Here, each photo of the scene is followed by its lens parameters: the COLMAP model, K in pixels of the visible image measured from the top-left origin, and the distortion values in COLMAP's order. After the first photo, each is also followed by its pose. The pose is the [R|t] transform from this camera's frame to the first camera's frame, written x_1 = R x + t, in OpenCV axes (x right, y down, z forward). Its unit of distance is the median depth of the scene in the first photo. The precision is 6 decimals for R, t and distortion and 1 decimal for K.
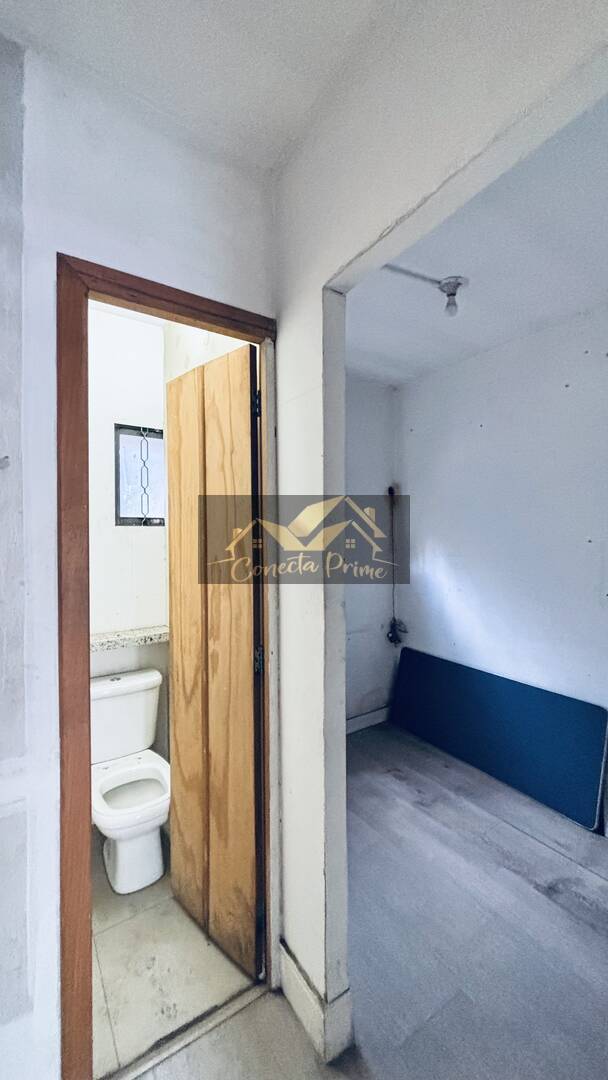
lens RADIAL K [[440.7, 0, 304.8], [0, 440.7, 542.2], [0, 0, 1]] dist [0.001850, 0.000446]
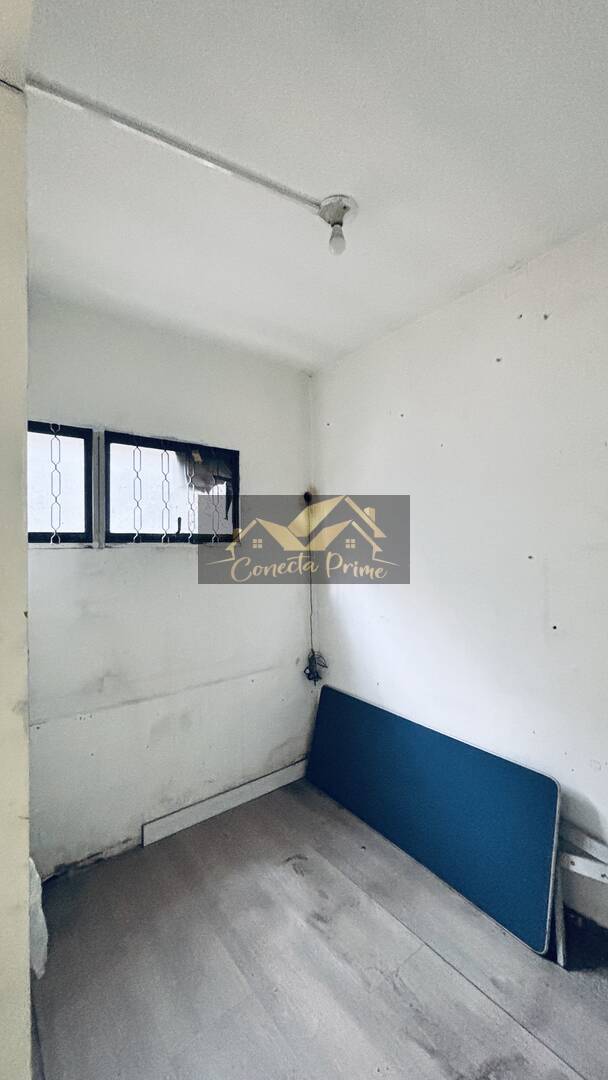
lens RADIAL K [[440.7, 0, 304.3], [0, 440.7, 539.0], [0, 0, 1]] dist [0.001850, 0.000446]
pose [[0.997674, -0.004827, 0.068001, 0.167057], [0.007115, 0.999415, -0.033443, -0.010642], [-0.067800, 0.033849, 0.997125, 0.215046]]
